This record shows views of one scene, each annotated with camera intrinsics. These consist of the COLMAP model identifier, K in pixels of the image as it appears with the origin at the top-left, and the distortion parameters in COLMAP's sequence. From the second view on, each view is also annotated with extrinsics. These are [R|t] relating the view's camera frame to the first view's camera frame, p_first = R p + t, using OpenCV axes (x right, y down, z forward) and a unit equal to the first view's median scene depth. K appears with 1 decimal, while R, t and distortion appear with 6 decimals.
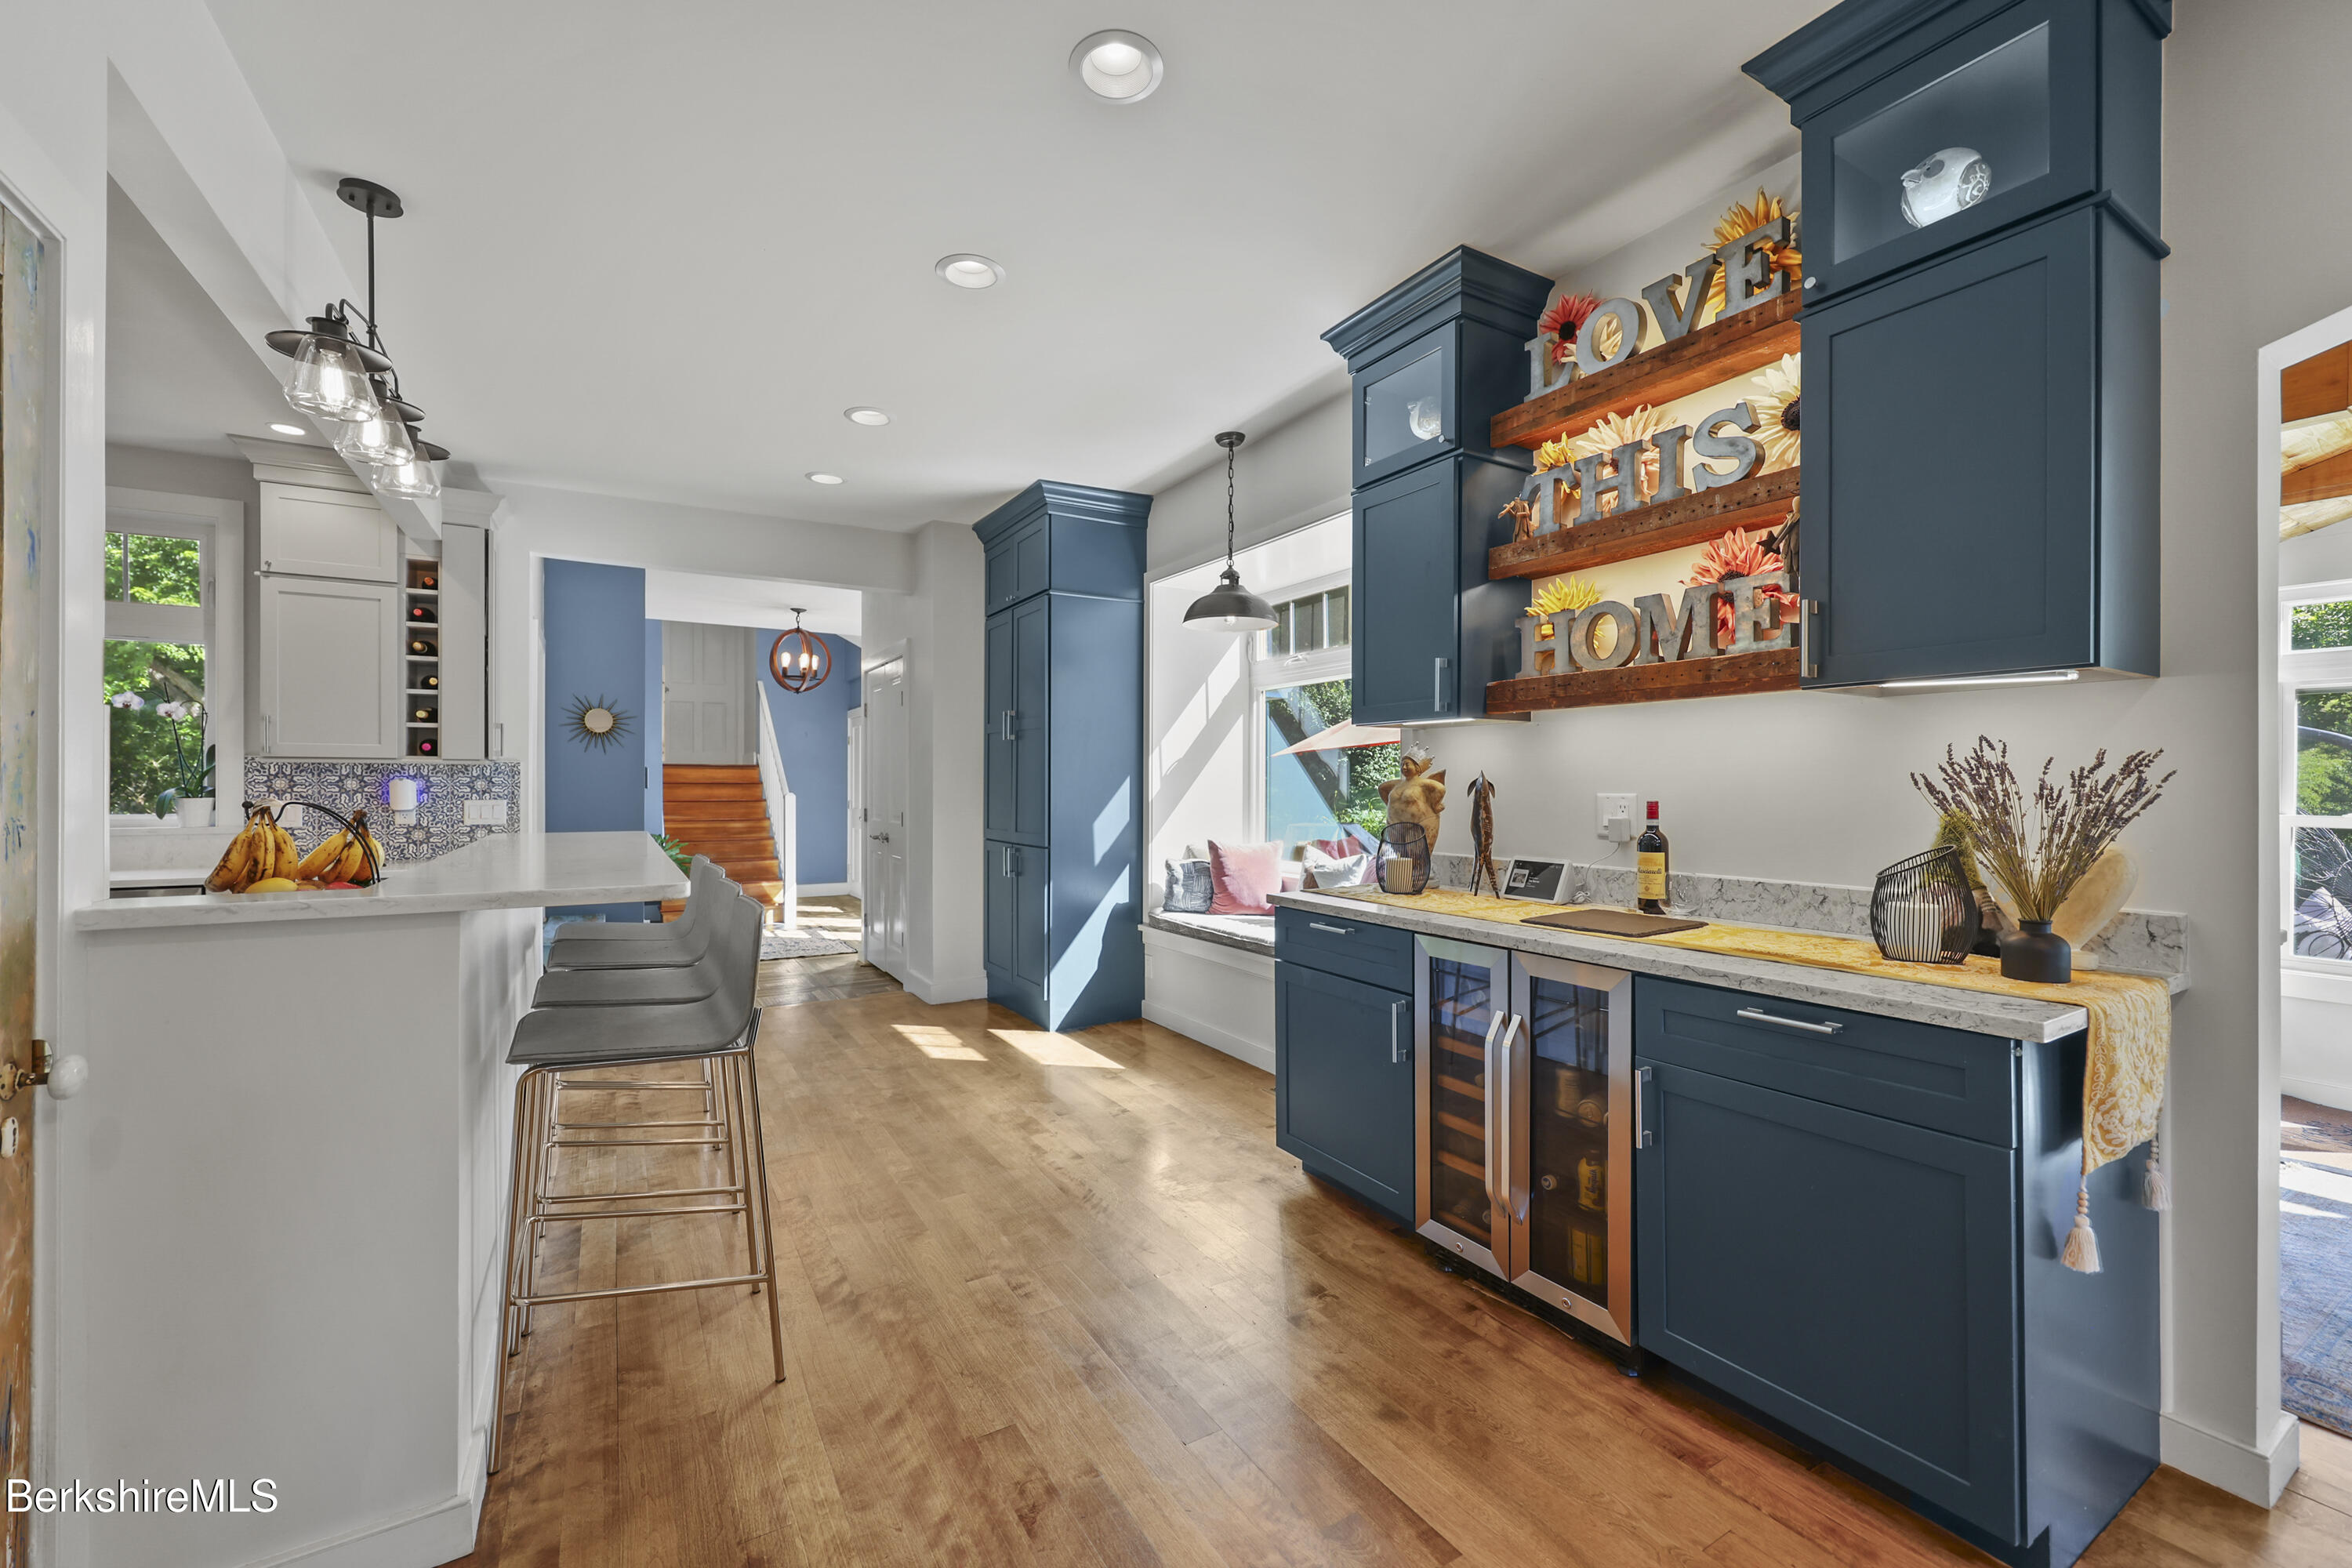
lens RADIAL K [[961.4, 0, 1188.5], [0, 961.4, 786.6], [0, 0, 1]] dist [0.000993, -0.000226]
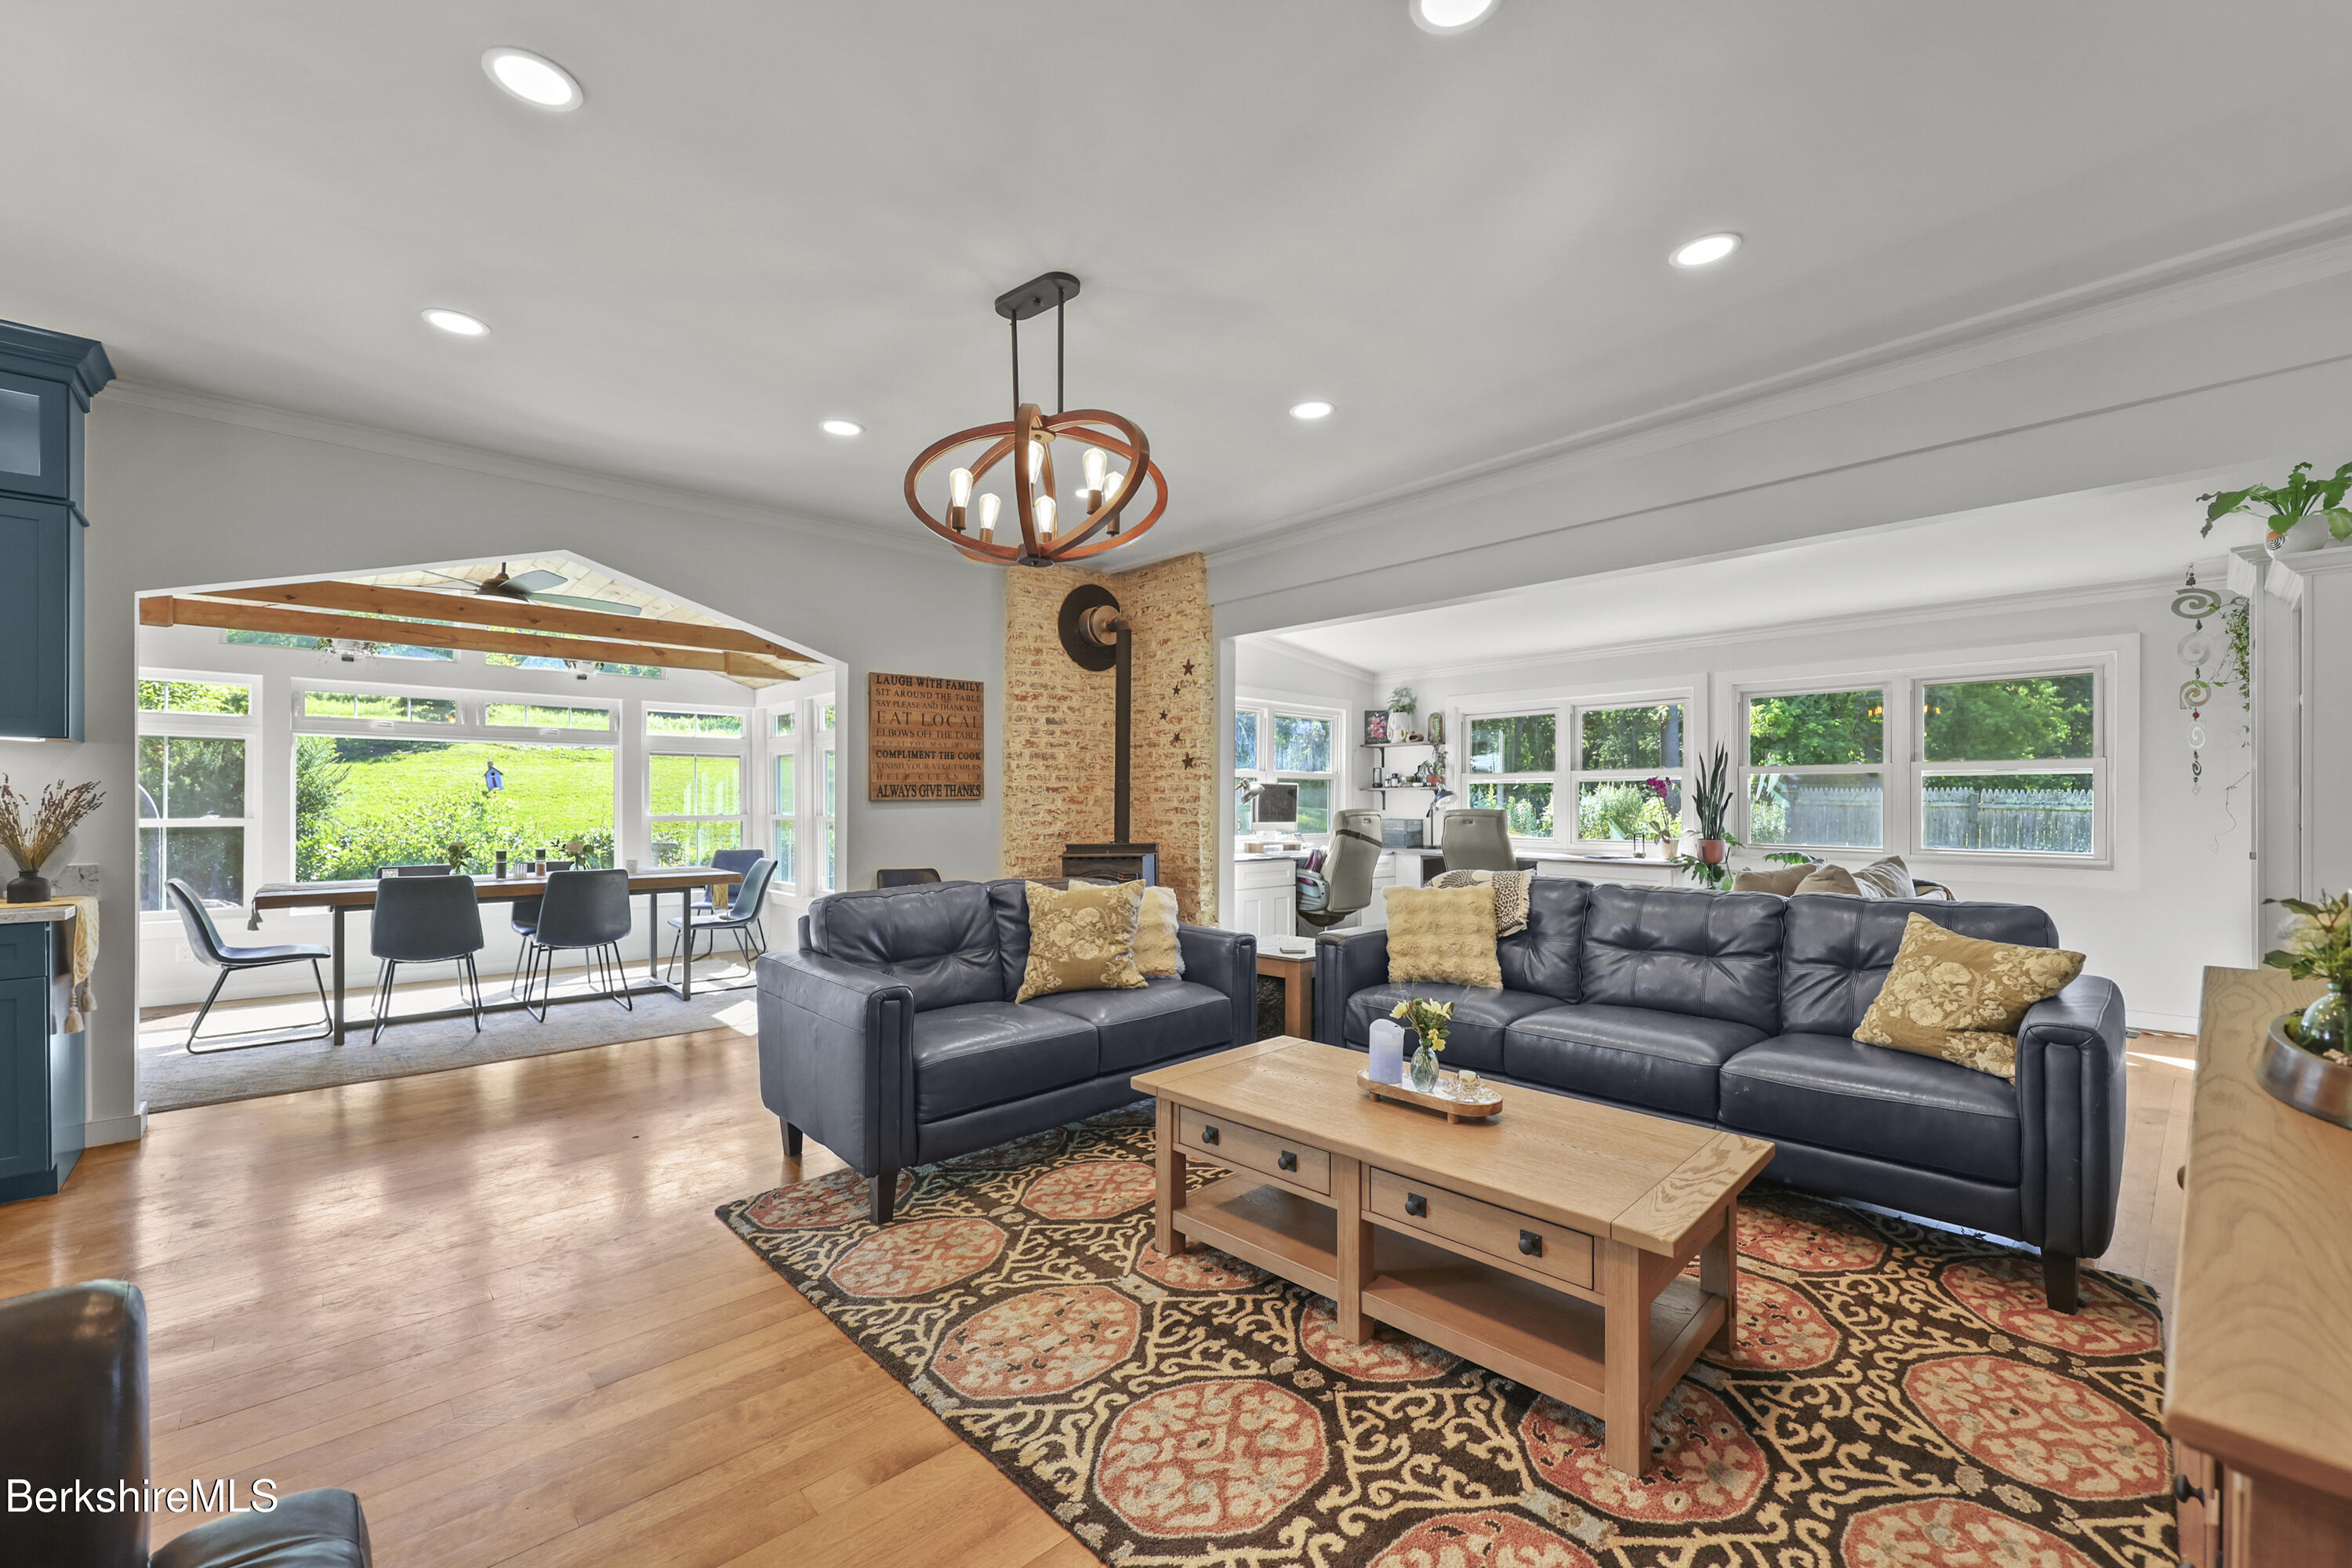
lens RADIAL K [[961.4, 0, 1168.8], [0, 961.4, 801.4], [0, 0, 1]] dist [0.000993, -0.000226]
pose [[-0.196833, 0.000966, 0.980437, -0.571530], [-0.001067, 0.999999, -0.001199, 0.001453], [-0.980436, -0.001282, -0.196832, -0.328483]]
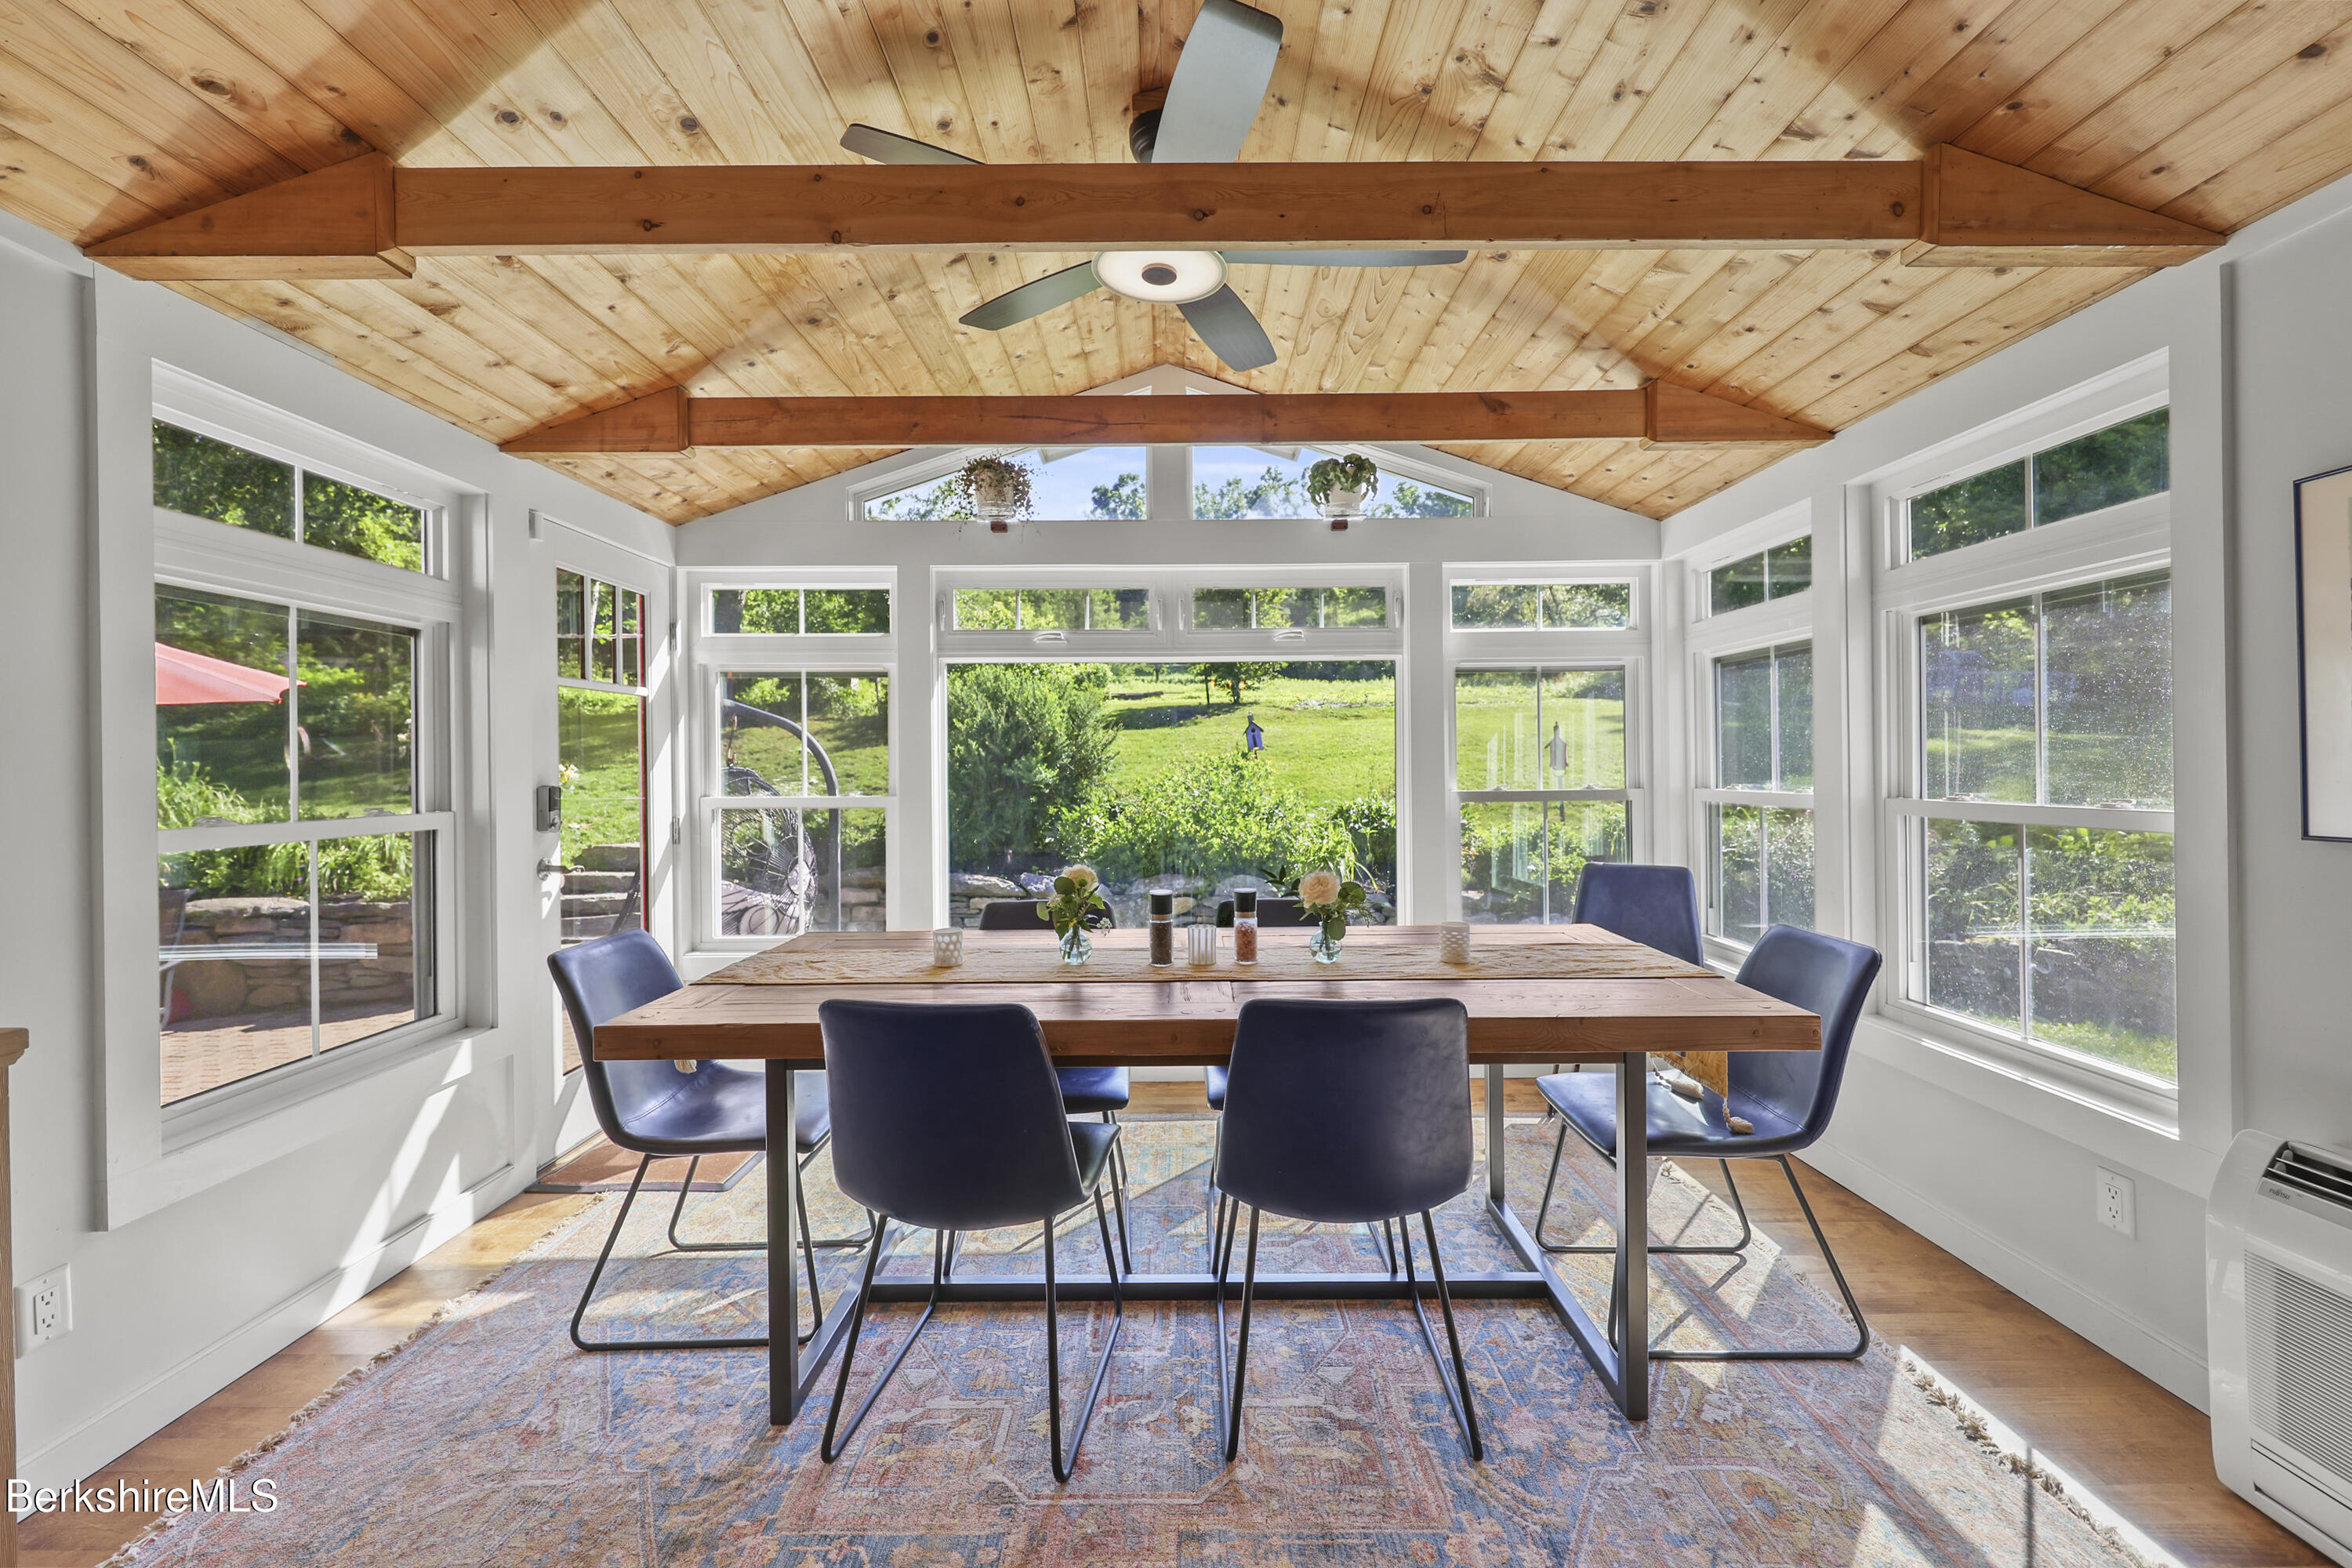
lens RADIAL K [[961.4, 0, 1173.5], [0, 961.4, 776.2], [0, 0, 1]] dist [0.000993, -0.000226]
pose [[0.507543, -0.014426, 0.861506, 0.495013], [0.008531, 0.999895, 0.011717, 0.000173], [-0.861584, 0.001403, 0.507613, 0.051323]]
